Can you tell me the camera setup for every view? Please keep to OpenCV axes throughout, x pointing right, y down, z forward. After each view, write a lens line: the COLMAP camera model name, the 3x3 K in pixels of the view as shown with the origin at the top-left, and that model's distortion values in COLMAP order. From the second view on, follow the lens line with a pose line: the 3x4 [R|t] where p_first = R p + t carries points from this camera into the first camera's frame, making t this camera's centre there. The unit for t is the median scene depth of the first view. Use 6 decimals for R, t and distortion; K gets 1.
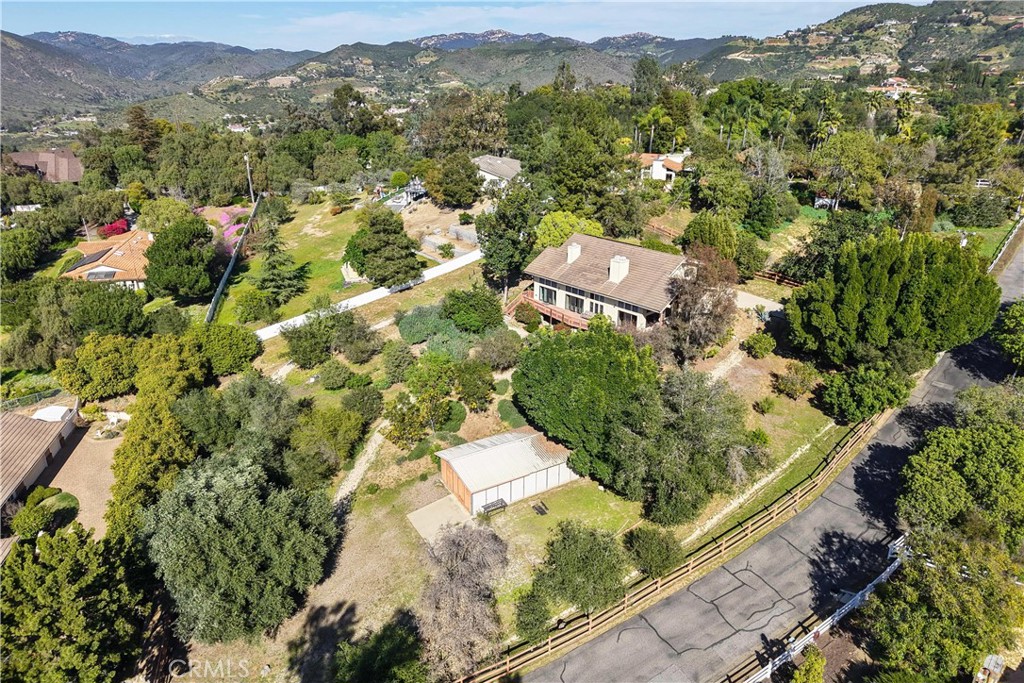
lens RADIAL K [[679.9, 0, 514.4], [0, 679.9, 339.8], [0, 0, 1]] dist [0.046548, -0.028042]
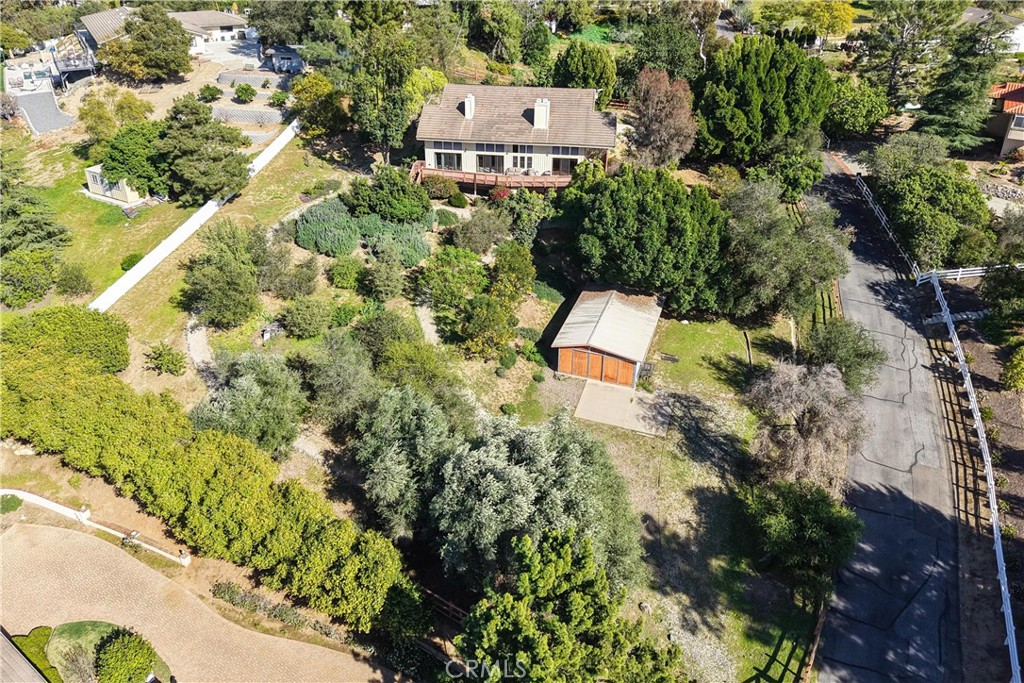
lens RADIAL K [[765.6, 0, 504.7], [0, 765.6, 305.9], [0, 0, 1]] dist [0.085491, -0.093076]
pose [[0.762166, -0.308785, 0.568995, -0.463591], [0.236994, 0.950988, 0.198635, -0.061891], [-0.602443, -0.016545, 0.797991, 0.159271]]
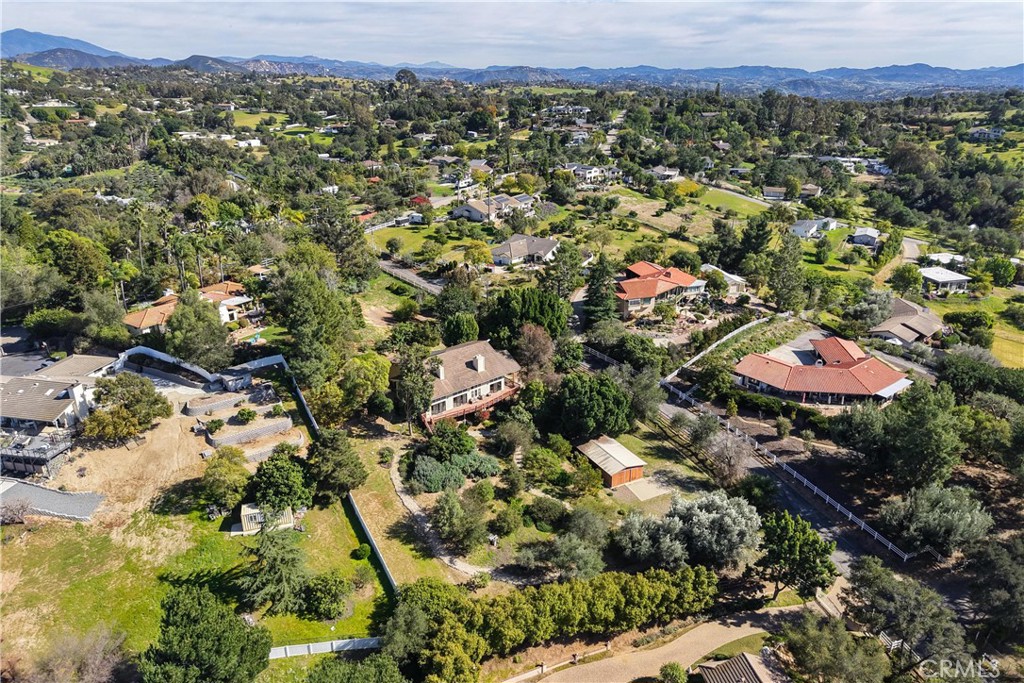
lens RADIAL K [[675.6, 0, 512.0], [0, 675.6, 341.5], [0, 0, 1]] dist [0.072237, -0.062318]
pose [[0.041145, -0.370065, 0.928094, -1.061138], [0.374107, 0.867018, 0.329126, -0.526048], [-0.926472, 0.333664, 0.174118, 0.528271]]
